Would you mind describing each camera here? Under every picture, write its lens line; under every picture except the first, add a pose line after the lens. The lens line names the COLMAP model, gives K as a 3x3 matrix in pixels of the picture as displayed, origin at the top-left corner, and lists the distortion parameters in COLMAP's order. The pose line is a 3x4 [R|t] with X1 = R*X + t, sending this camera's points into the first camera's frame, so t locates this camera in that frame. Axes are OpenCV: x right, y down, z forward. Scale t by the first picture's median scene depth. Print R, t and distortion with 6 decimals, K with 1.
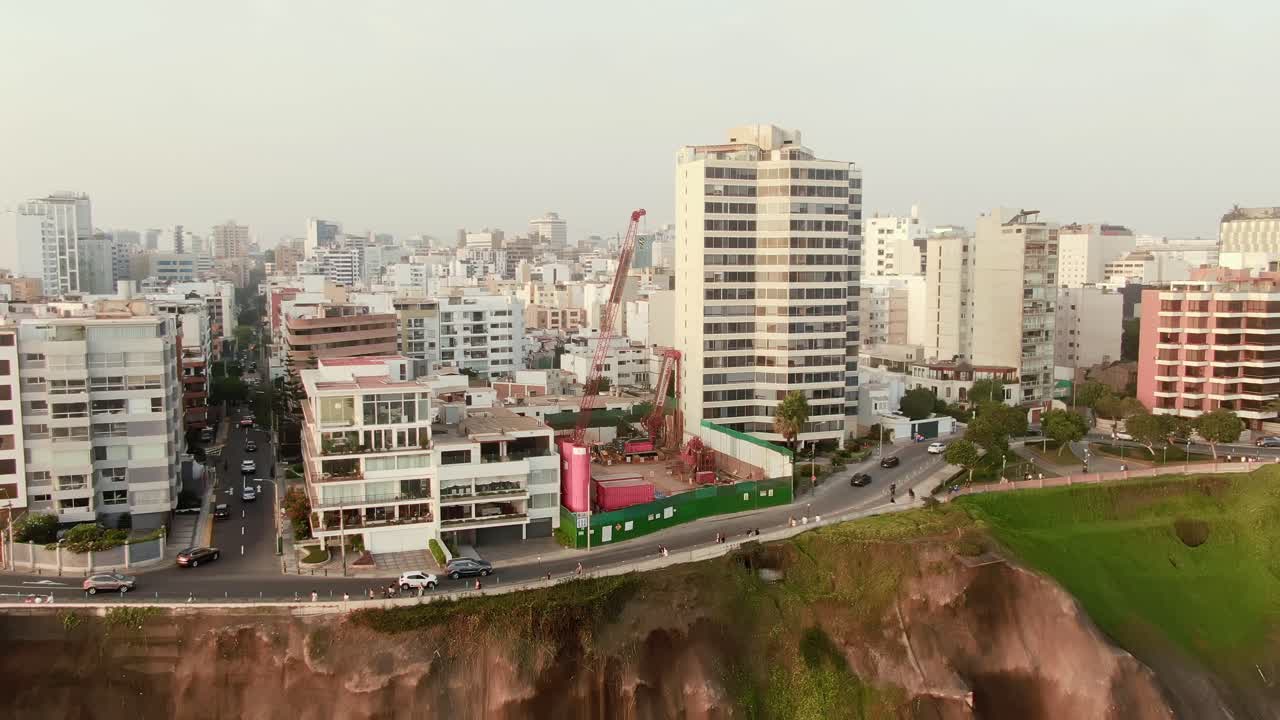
lens RADIAL K [[1020.3, 0, 640.0], [0, 1020.3, 360.0], [0, 0, 1]] dist [-0.006571, -0.000172]
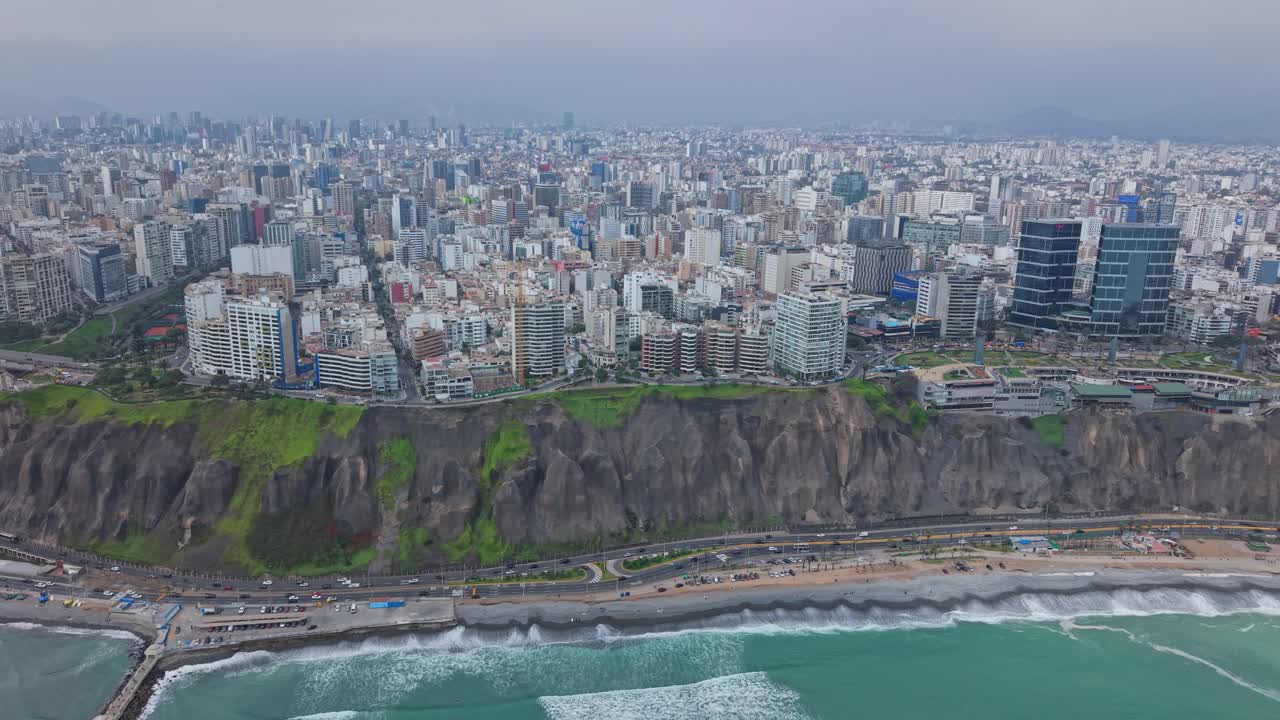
lens RADIAL K [[986.3, 0, 645.1], [0, 986.3, 360.3], [0, 0, 1]] dist [0.081325, -0.133051]
pose [[0.998603, 0.028877, -0.044262, 1.041942], [-0.022031, 0.988739, 0.148019, -0.794458], [0.048038, -0.146837, 0.987993, -4.011808]]
